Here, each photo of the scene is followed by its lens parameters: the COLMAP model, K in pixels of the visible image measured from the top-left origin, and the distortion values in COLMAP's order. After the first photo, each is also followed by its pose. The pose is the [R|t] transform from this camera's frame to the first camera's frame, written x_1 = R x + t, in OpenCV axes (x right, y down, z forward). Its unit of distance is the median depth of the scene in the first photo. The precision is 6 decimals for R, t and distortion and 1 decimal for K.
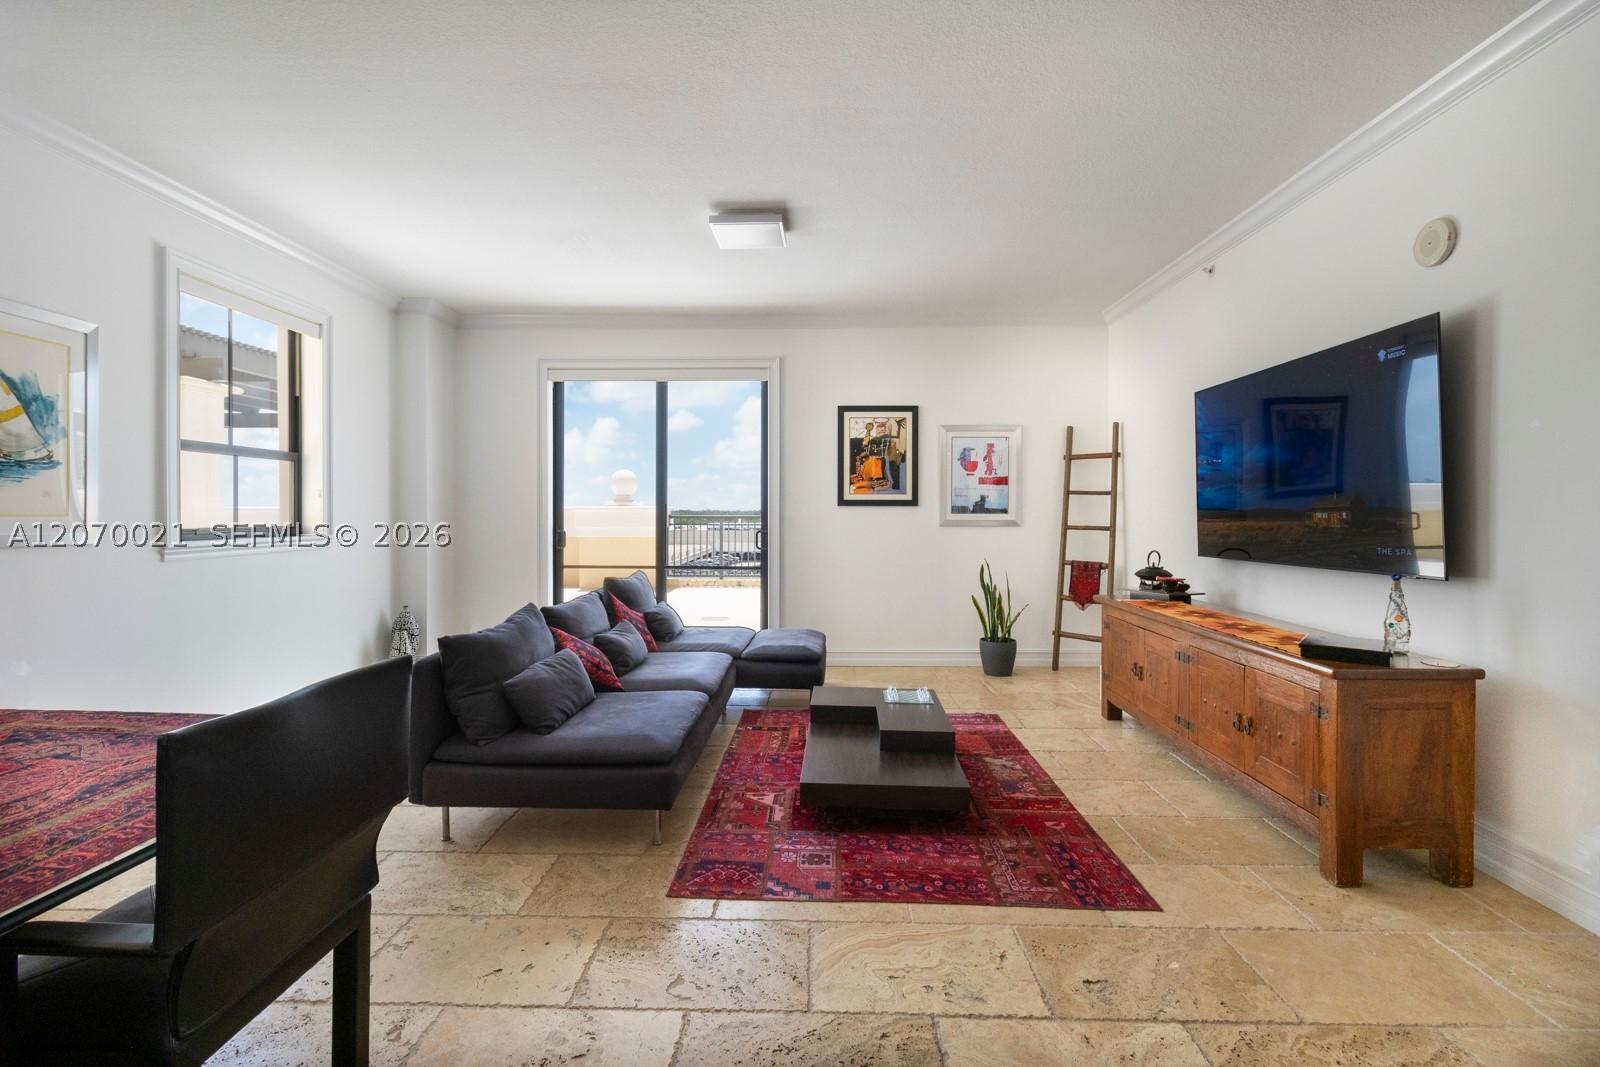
lens RADIAL K [[735.8, 0, 823.8], [0, 735.8, 525.8], [0, 0, 1]] dist [0.003135, 0.002062]
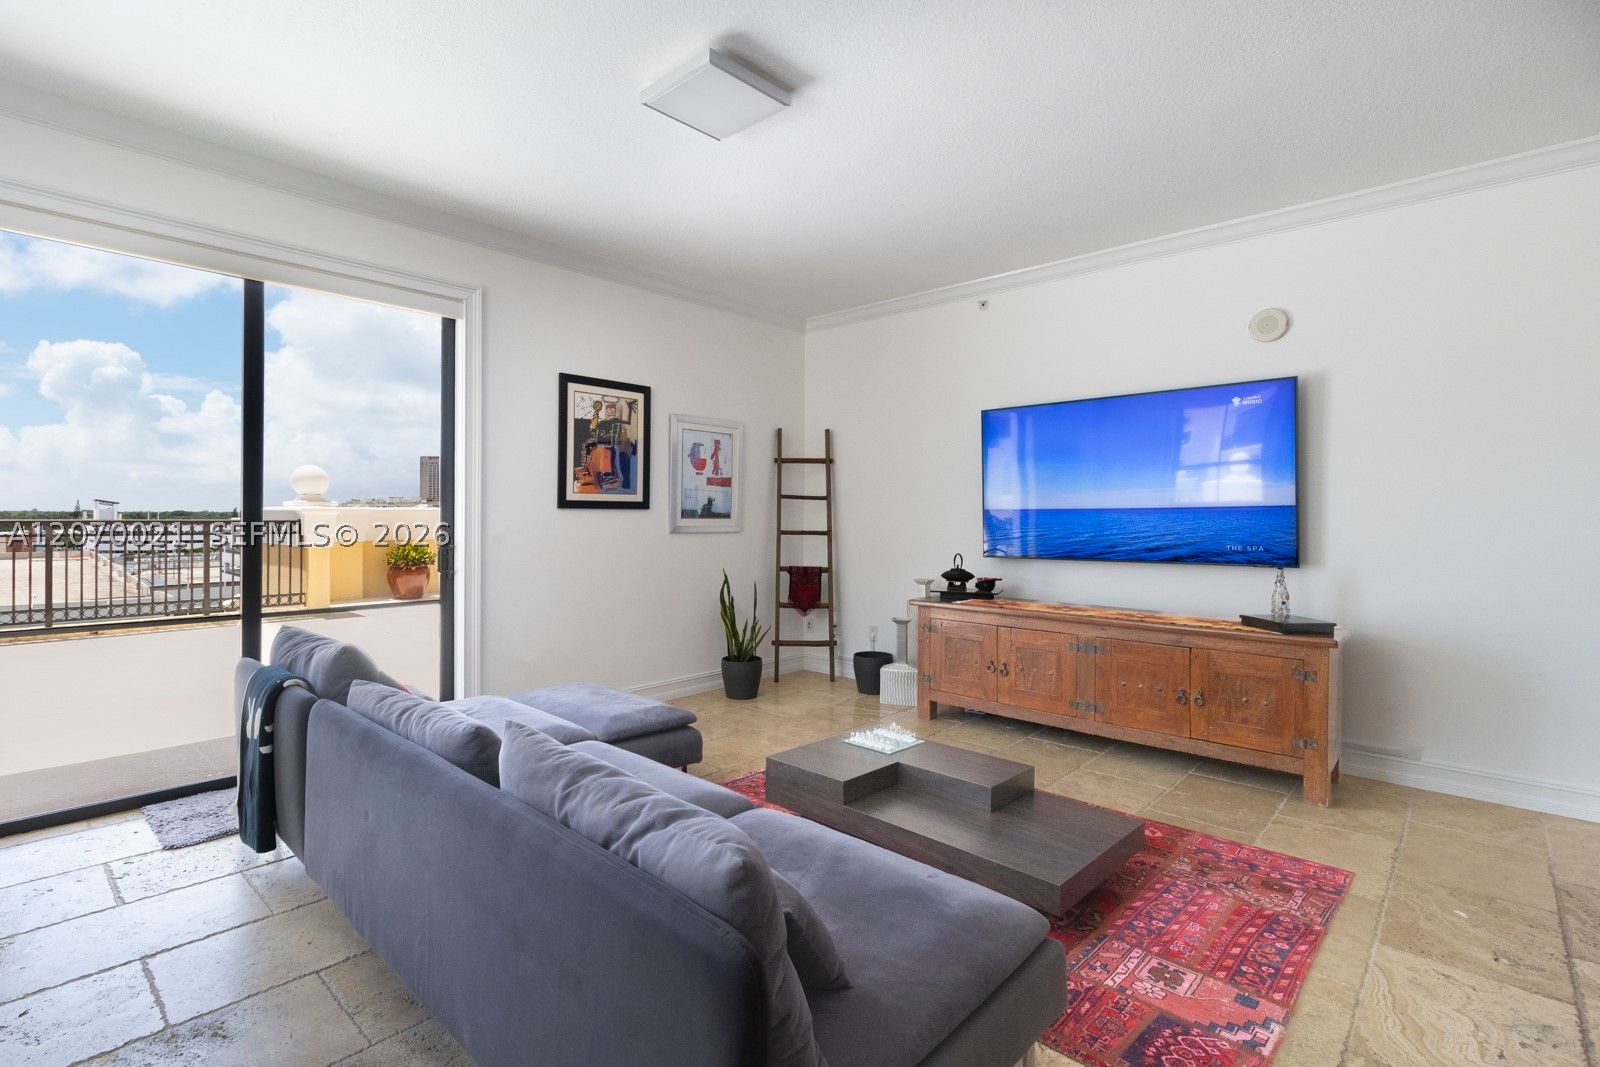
lens RADIAL K [[735.8, 0, 785.0], [0, 735.8, 520.3], [0, 0, 1]] dist [0.003135, 0.002062]
pose [[0.669701, -0.006509, 0.742602, -0.379642], [0.013122, 0.999909, -0.003070, -0.010792], [-0.742515, 0.011800, 0.669726, 0.348320]]
